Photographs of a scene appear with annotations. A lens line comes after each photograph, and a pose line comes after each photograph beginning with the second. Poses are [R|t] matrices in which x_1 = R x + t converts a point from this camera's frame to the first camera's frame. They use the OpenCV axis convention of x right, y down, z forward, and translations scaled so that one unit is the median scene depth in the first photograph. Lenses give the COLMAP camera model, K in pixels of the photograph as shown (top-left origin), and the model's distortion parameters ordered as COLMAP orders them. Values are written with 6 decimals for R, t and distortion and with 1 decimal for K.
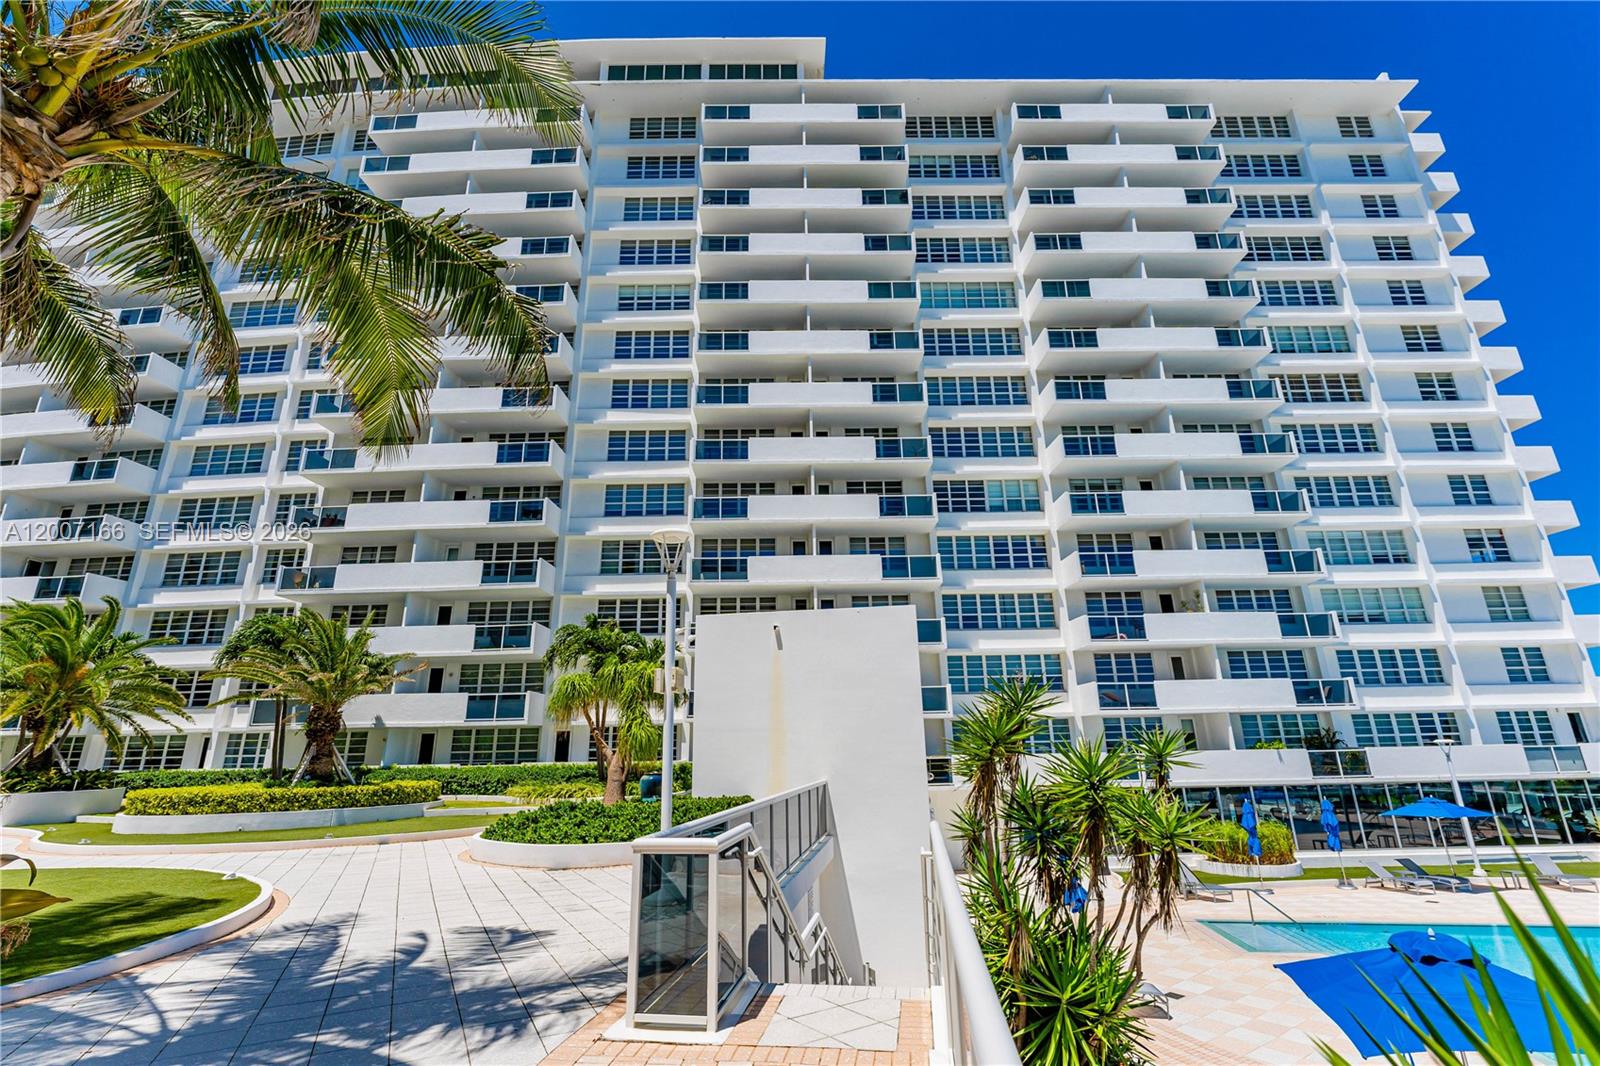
lens RADIAL K [[763.4, 0, 810.3], [0, 763.4, 533.1], [0, 0, 1]] dist [0.001711, 0.000345]
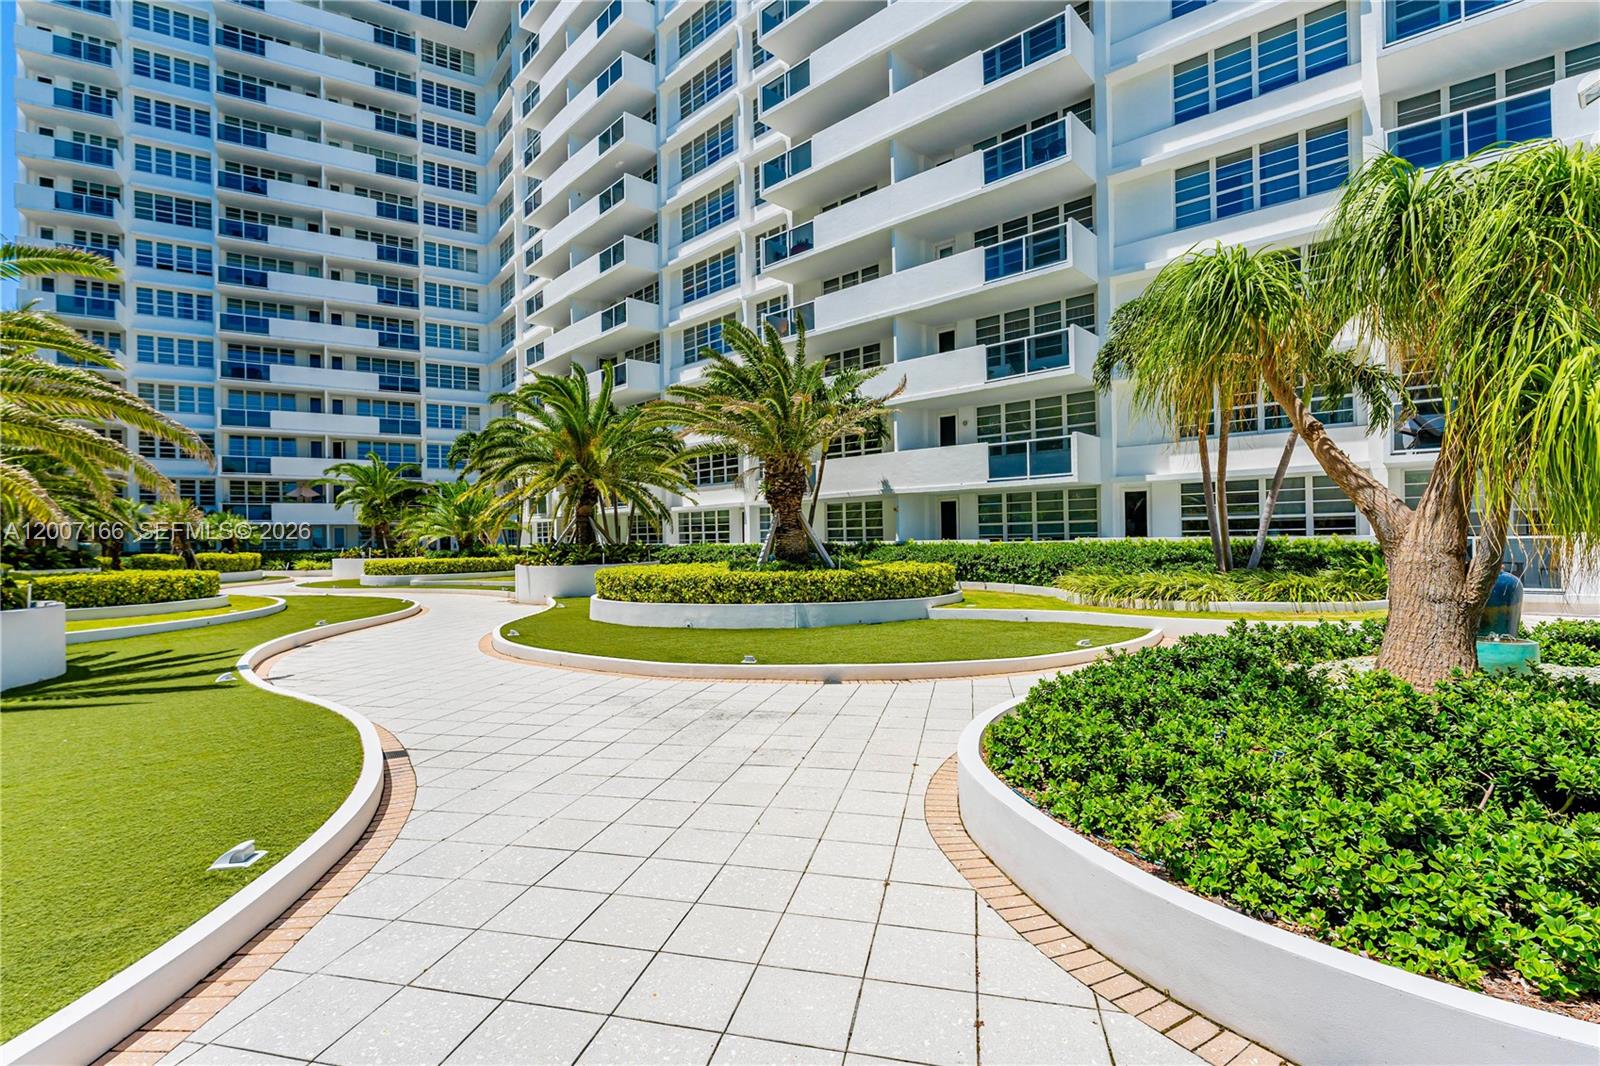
lens RADIAL K [[696.9, 0, 801.6], [0, 696.9, 525.9], [0, 0, 1]] dist [0.000099, 0.000067]
pose [[0.751509, -0.009184, -0.659659, -0.155057], [0.186888, 0.961907, 0.199518, 0.123541], [0.632699, -0.273222, 0.724598, 0.407578]]
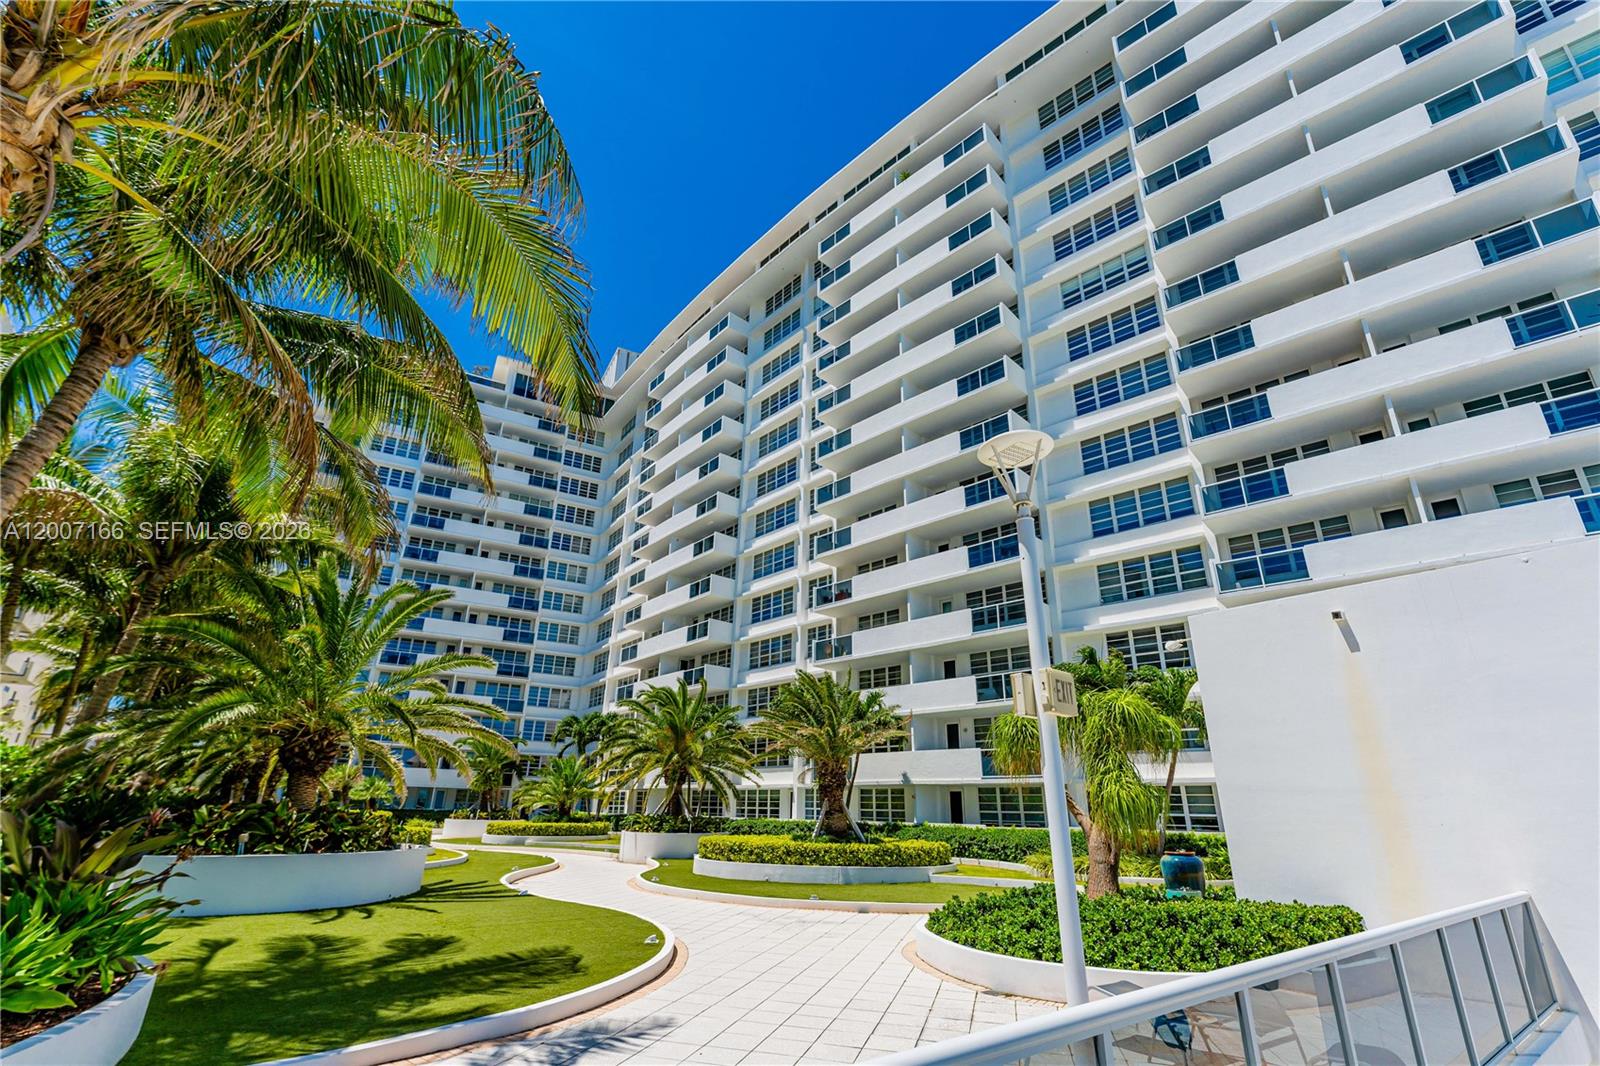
lens RADIAL K [[710.0, 0, 794.7], [0, 710.0, 567.7], [0, 0, 1]] dist [0.000663, -0.000787]
pose [[0.717410, -0.197203, -0.668157, 0.018353], [0.162533, 0.980010, -0.114730, 0.053857], [0.677426, -0.026289, 0.735121, 0.204294]]
